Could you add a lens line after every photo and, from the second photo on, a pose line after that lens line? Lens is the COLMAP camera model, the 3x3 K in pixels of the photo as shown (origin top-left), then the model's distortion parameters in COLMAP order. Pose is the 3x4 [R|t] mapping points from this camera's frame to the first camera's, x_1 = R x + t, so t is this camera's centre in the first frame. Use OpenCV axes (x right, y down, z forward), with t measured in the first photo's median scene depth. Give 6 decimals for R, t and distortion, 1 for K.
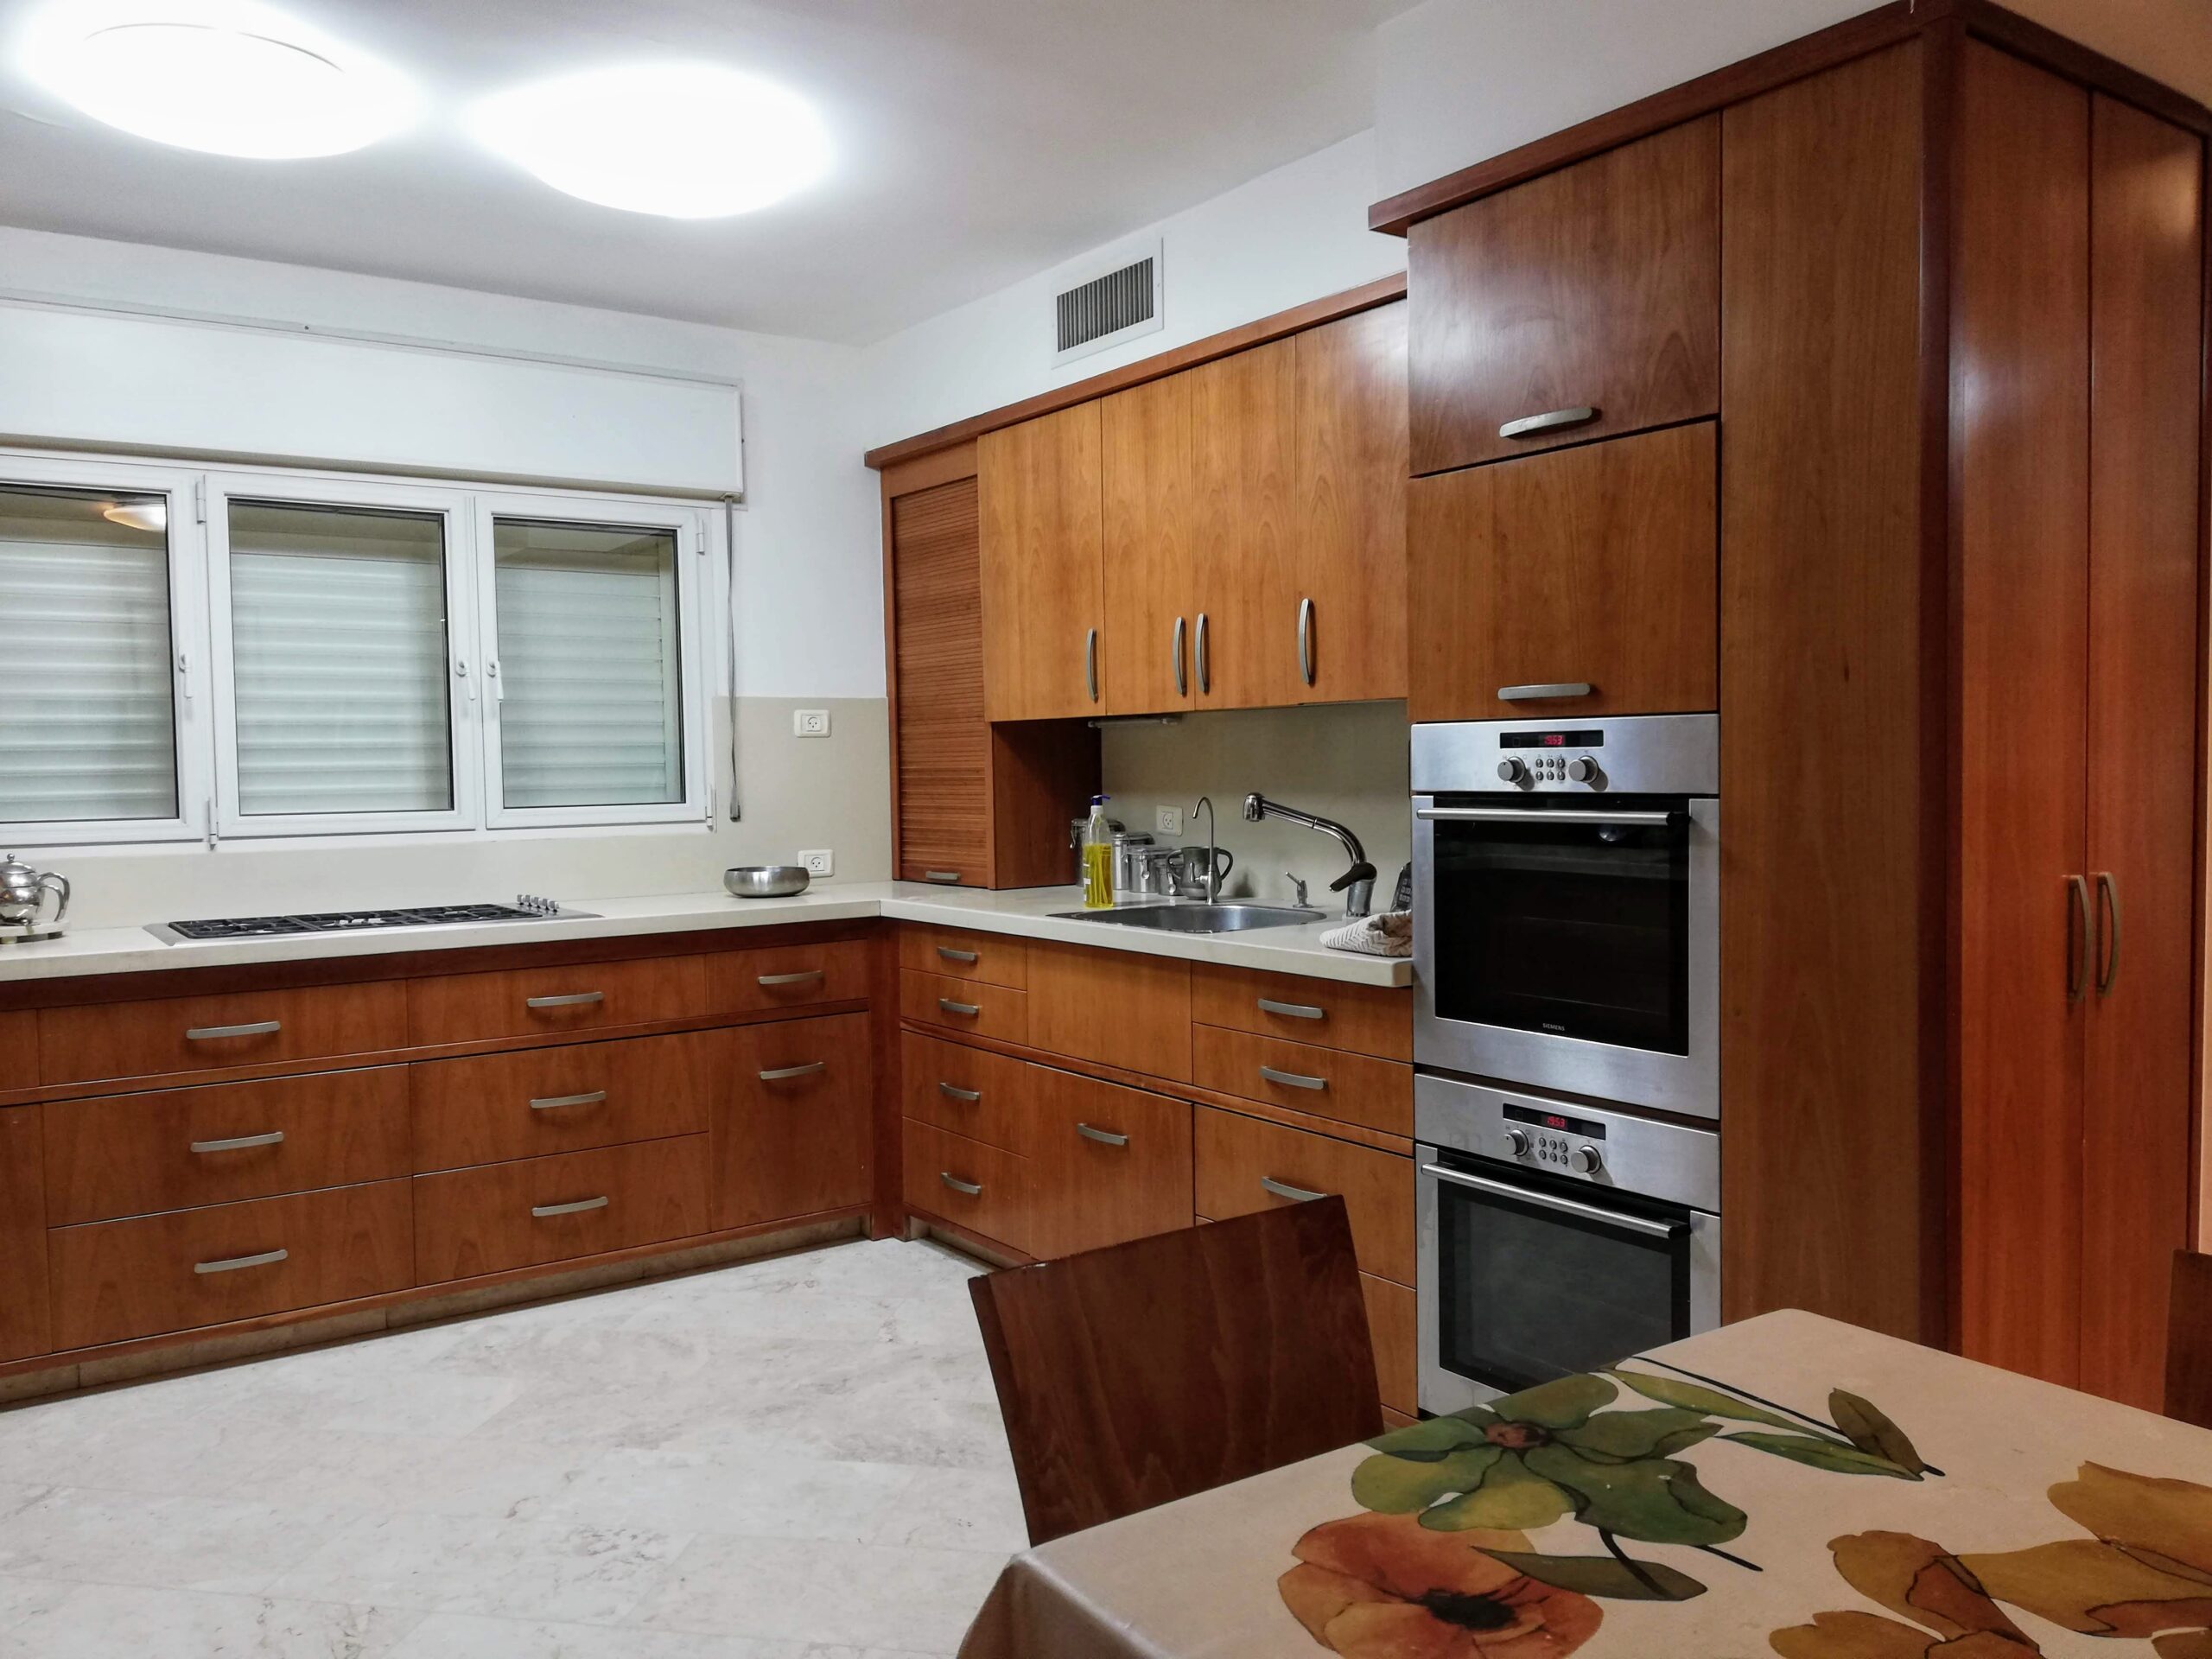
lens RADIAL K [[1704.0, 0, 1106.0], [0, 1704.0, 829.5], [0, 0, 1]] dist [-0.007424, -0.012065]
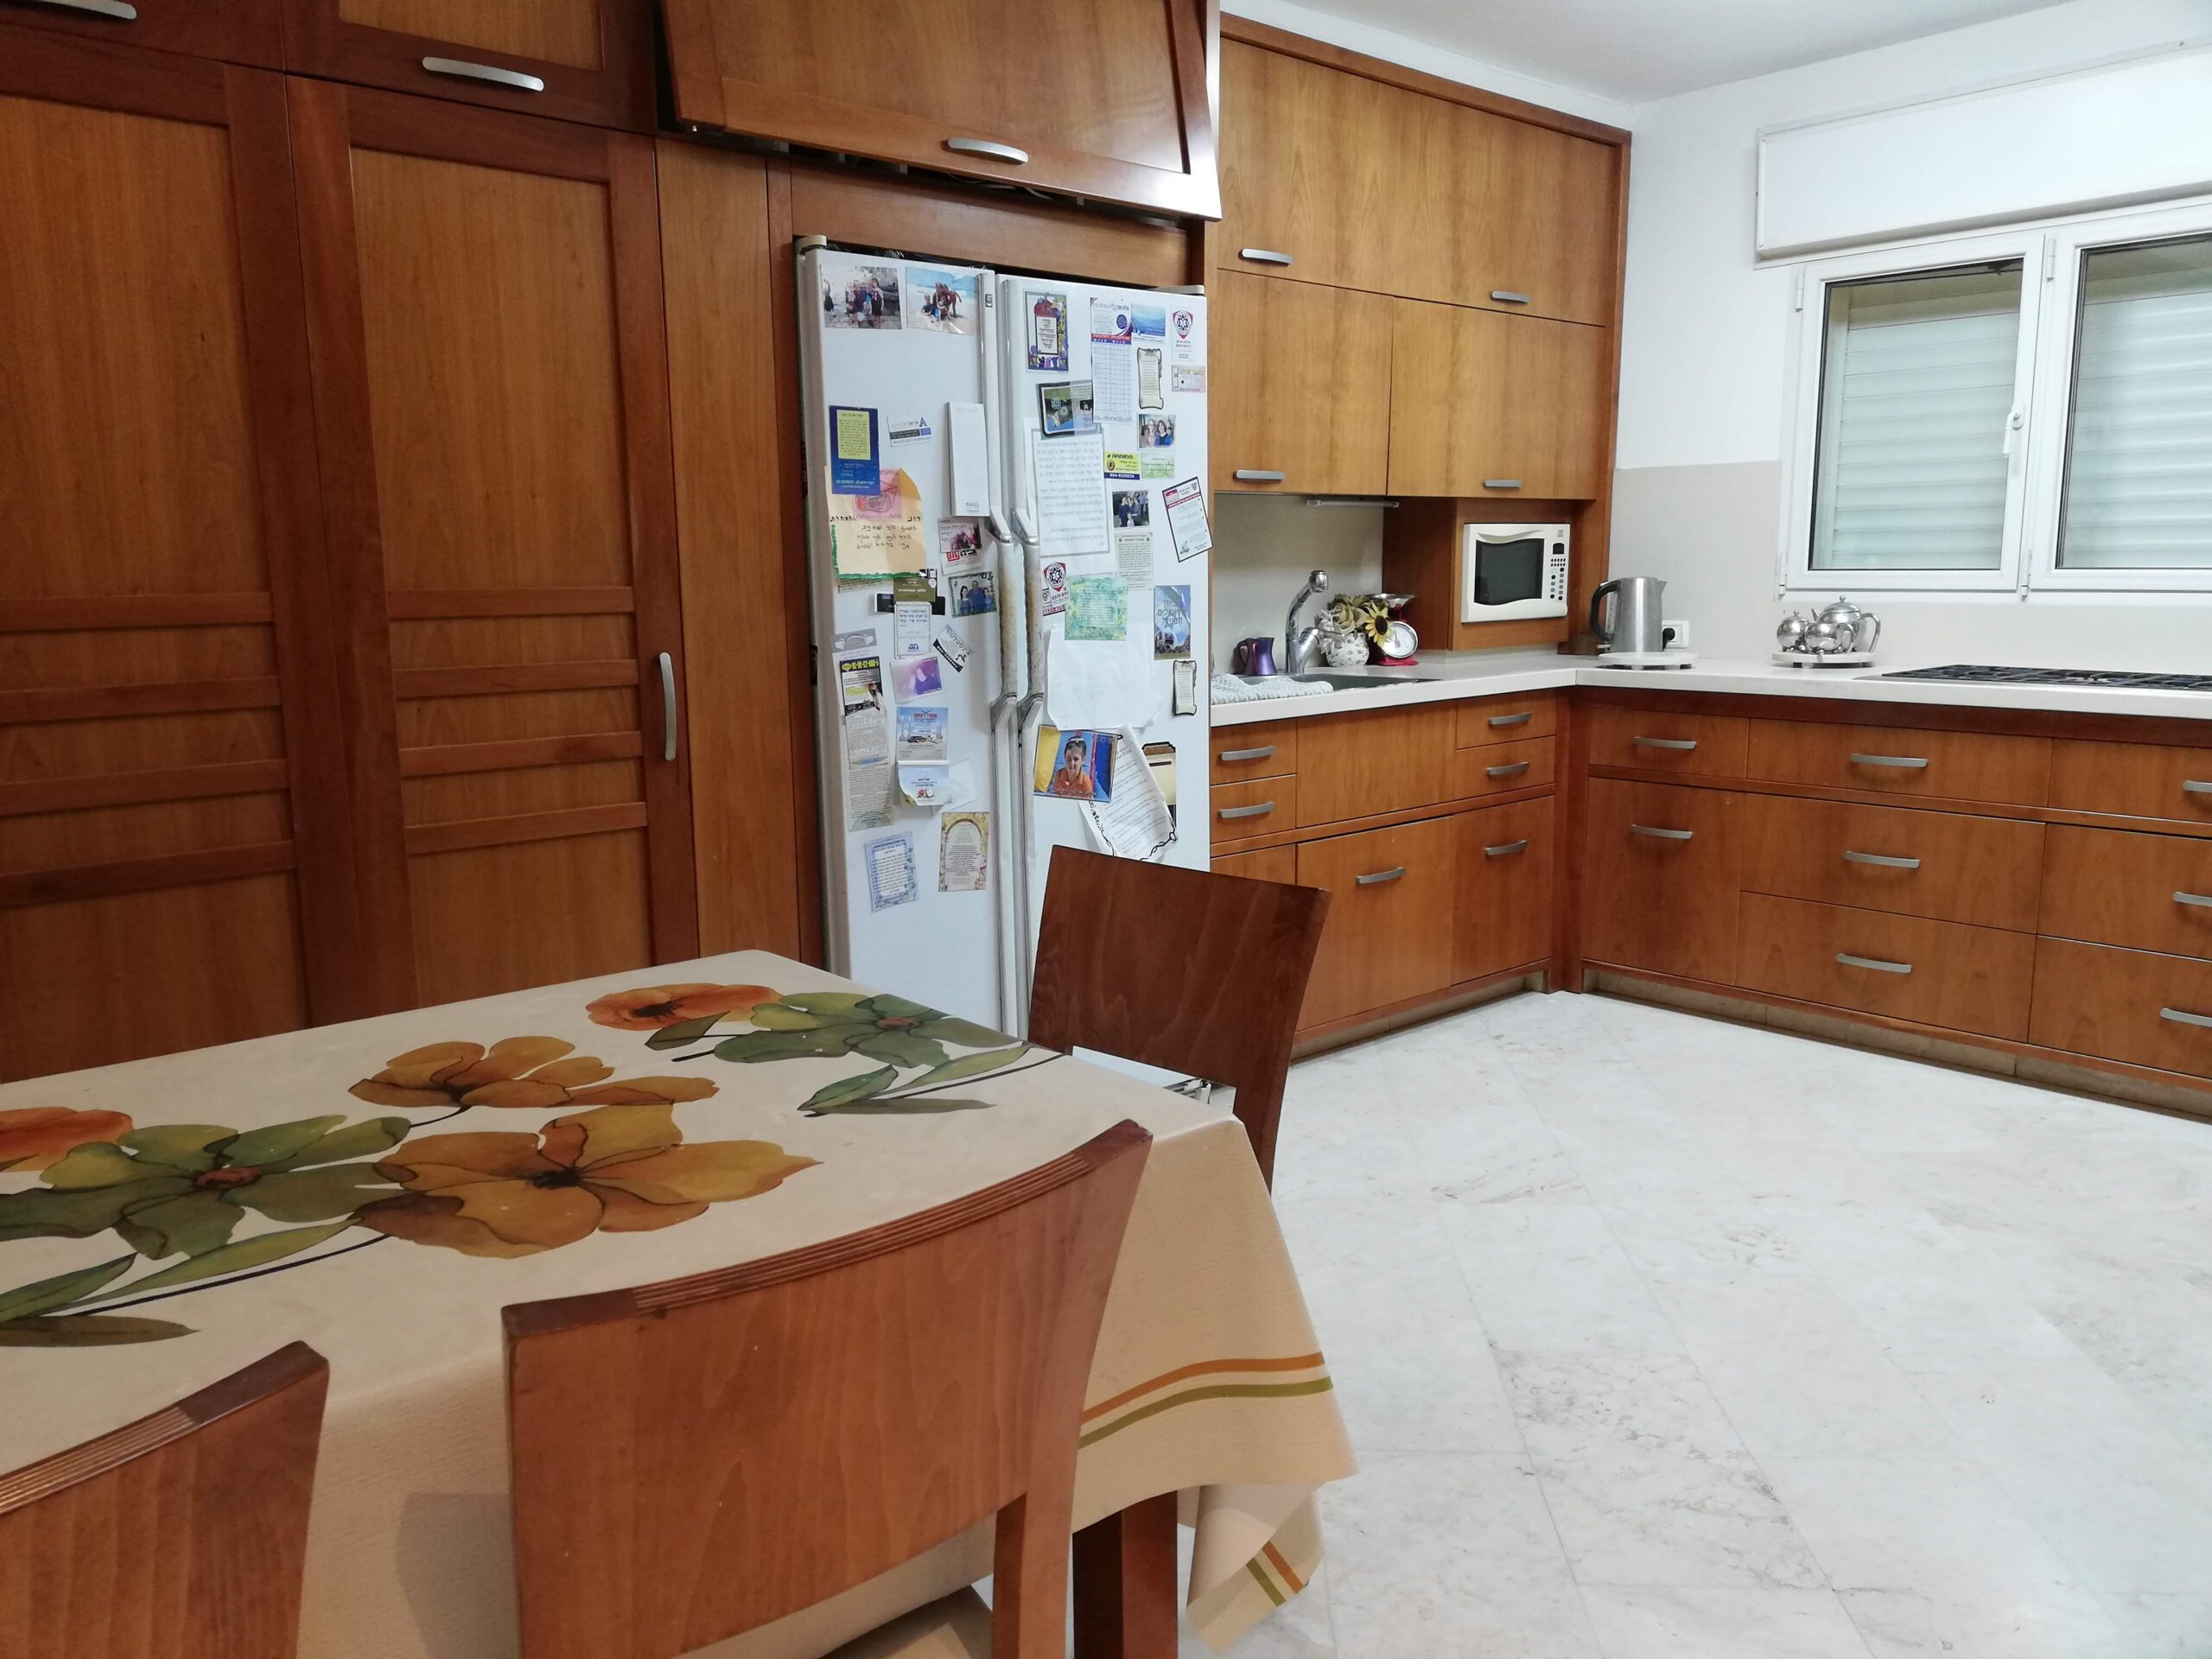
lens RADIAL K [[1732.0, 0, 1106.0], [0, 1732.0, 829.5], [0, 0, 1]] dist [0.048518, -0.003901]
pose [[0.112801, 0.175607, -0.977976, 0.619376], [-0.037127, 0.984316, 0.172463, -0.019013], [0.992924, 0.016855, 0.117552, 0.382914]]
